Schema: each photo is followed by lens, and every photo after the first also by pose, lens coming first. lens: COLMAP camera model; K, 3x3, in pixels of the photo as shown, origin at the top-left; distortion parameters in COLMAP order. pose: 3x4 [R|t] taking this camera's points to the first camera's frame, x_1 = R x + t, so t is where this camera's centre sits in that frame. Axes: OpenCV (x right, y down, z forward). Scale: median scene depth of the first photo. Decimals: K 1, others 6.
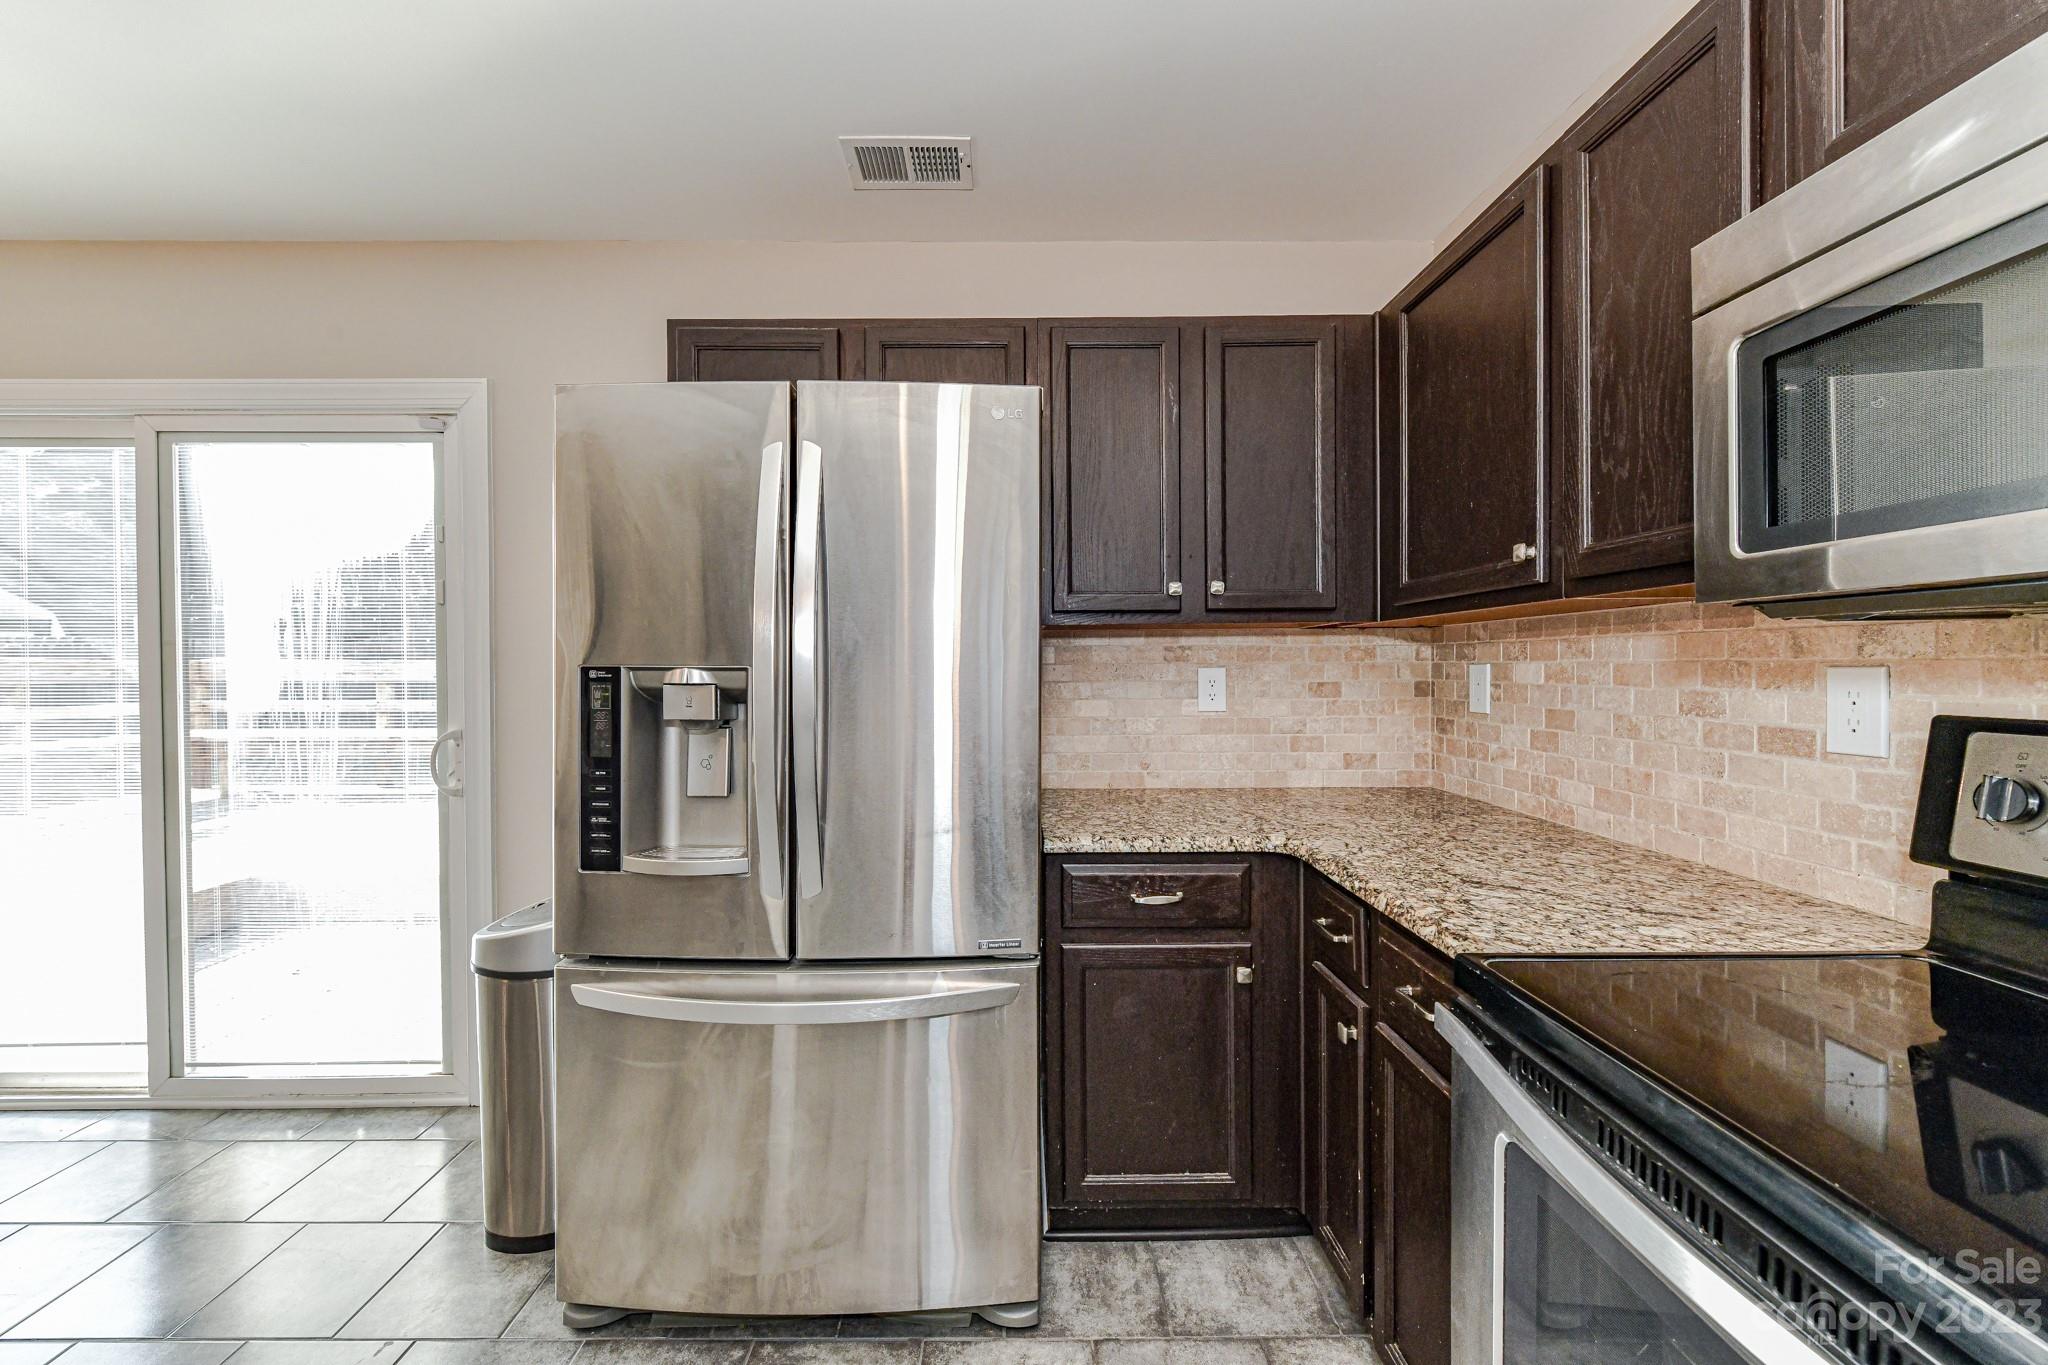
lens RADIAL K [[804.4, 0, 1018.2], [0, 804.4, 675.5], [0, 0, 1]] dist [0.005422, -0.001689]
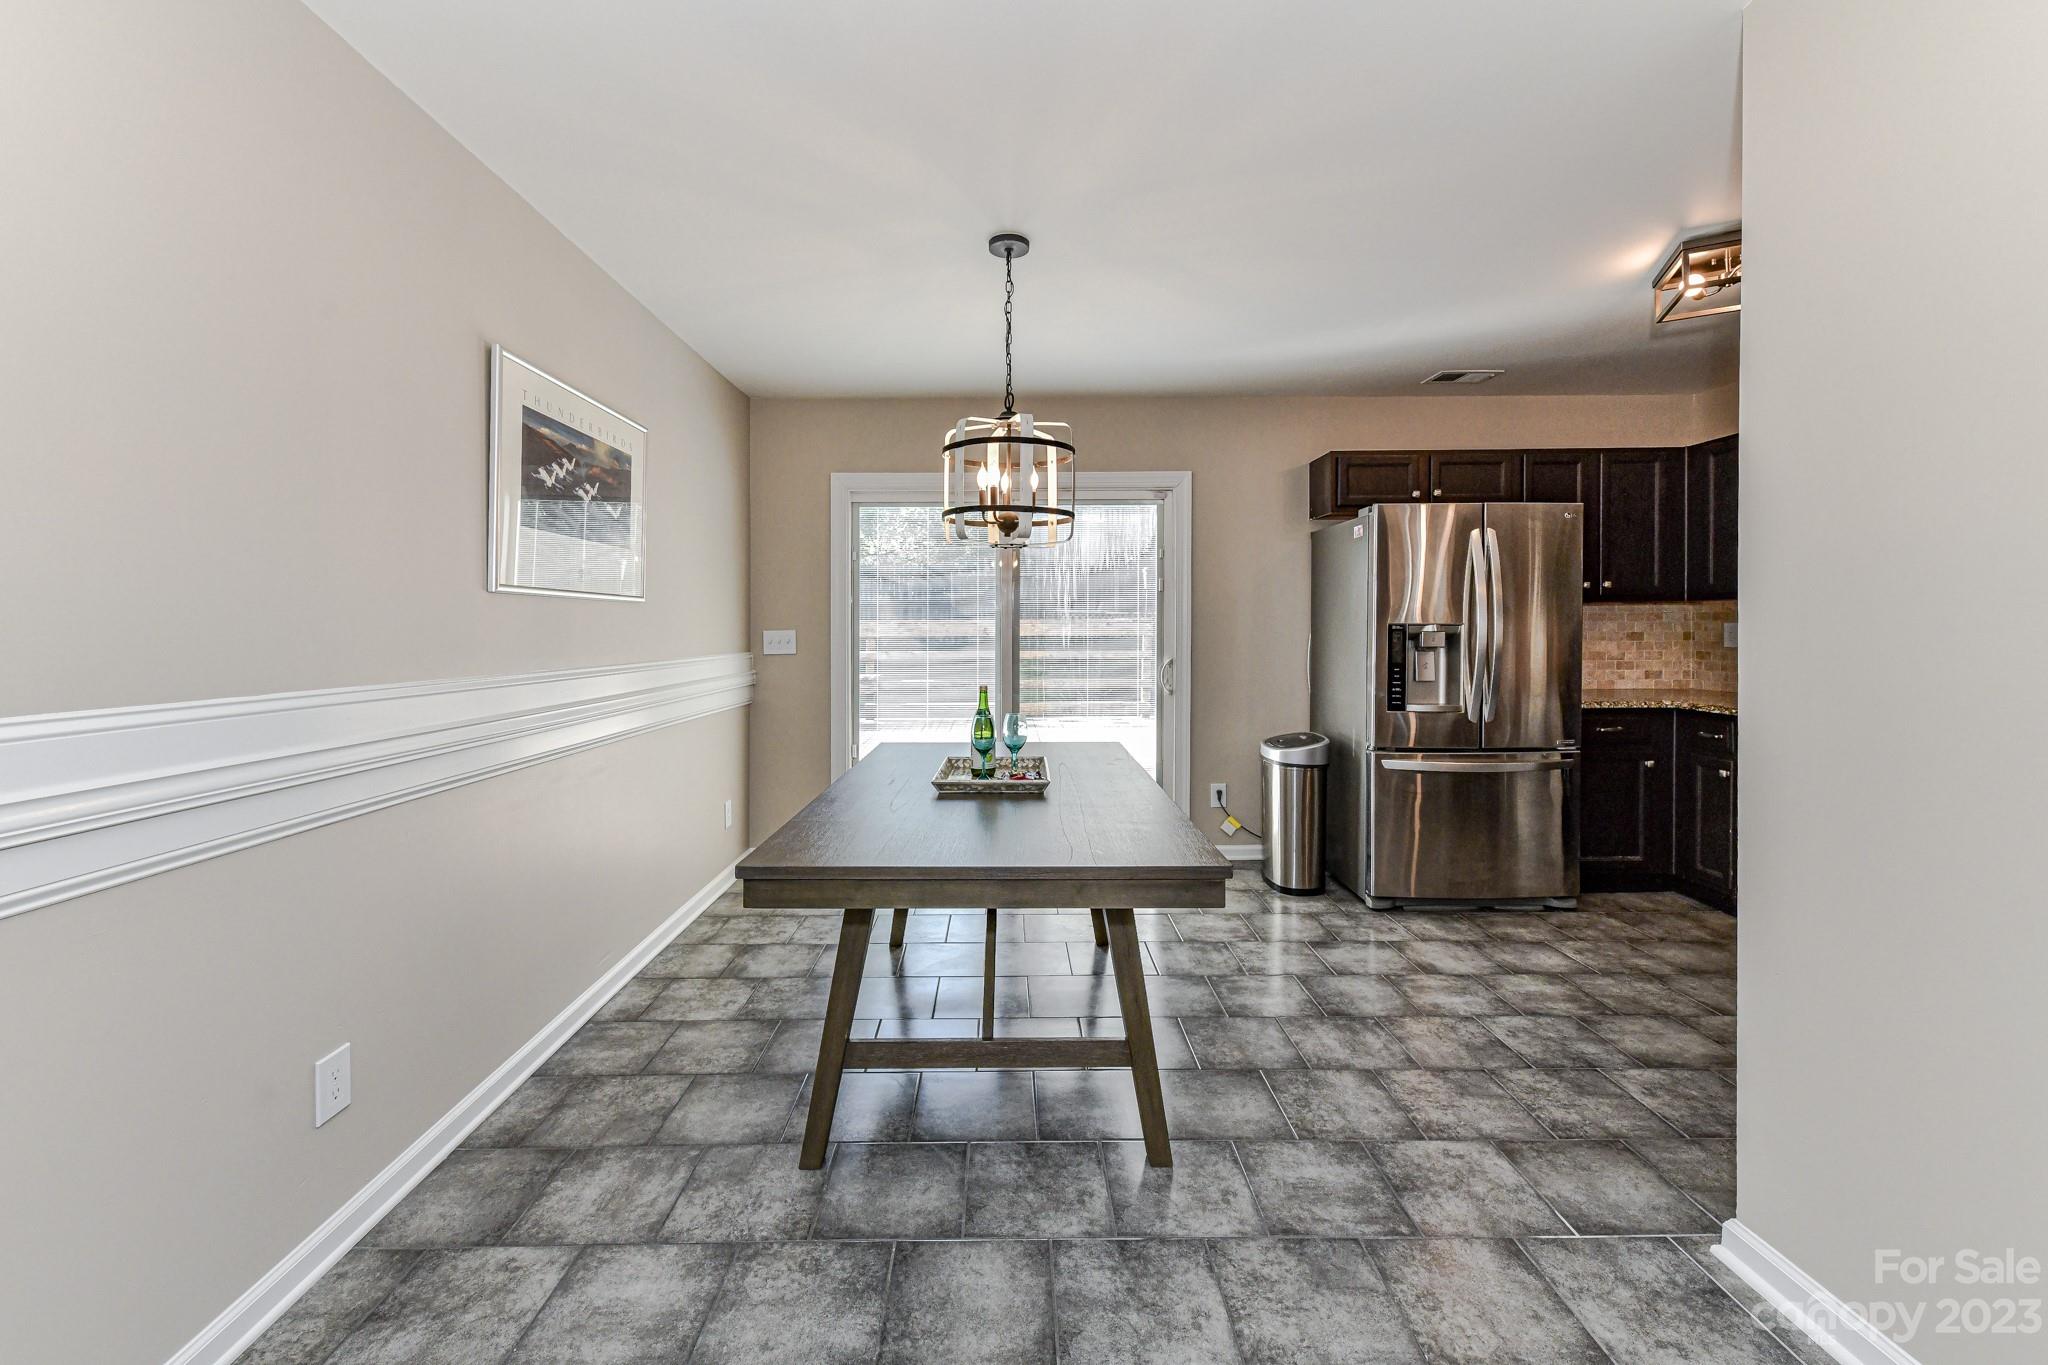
lens RADIAL K [[799.0, 0, 1033.1], [0, 799.0, 630.6], [0, 0, 1]] dist [-0.000838, 0.000043]
pose [[0.999992, -0.000882, -0.003919, -1.022303], [0.000868, 0.999994, -0.003389, 0.009723], [0.003922, 0.003386, 0.999987, -0.870068]]
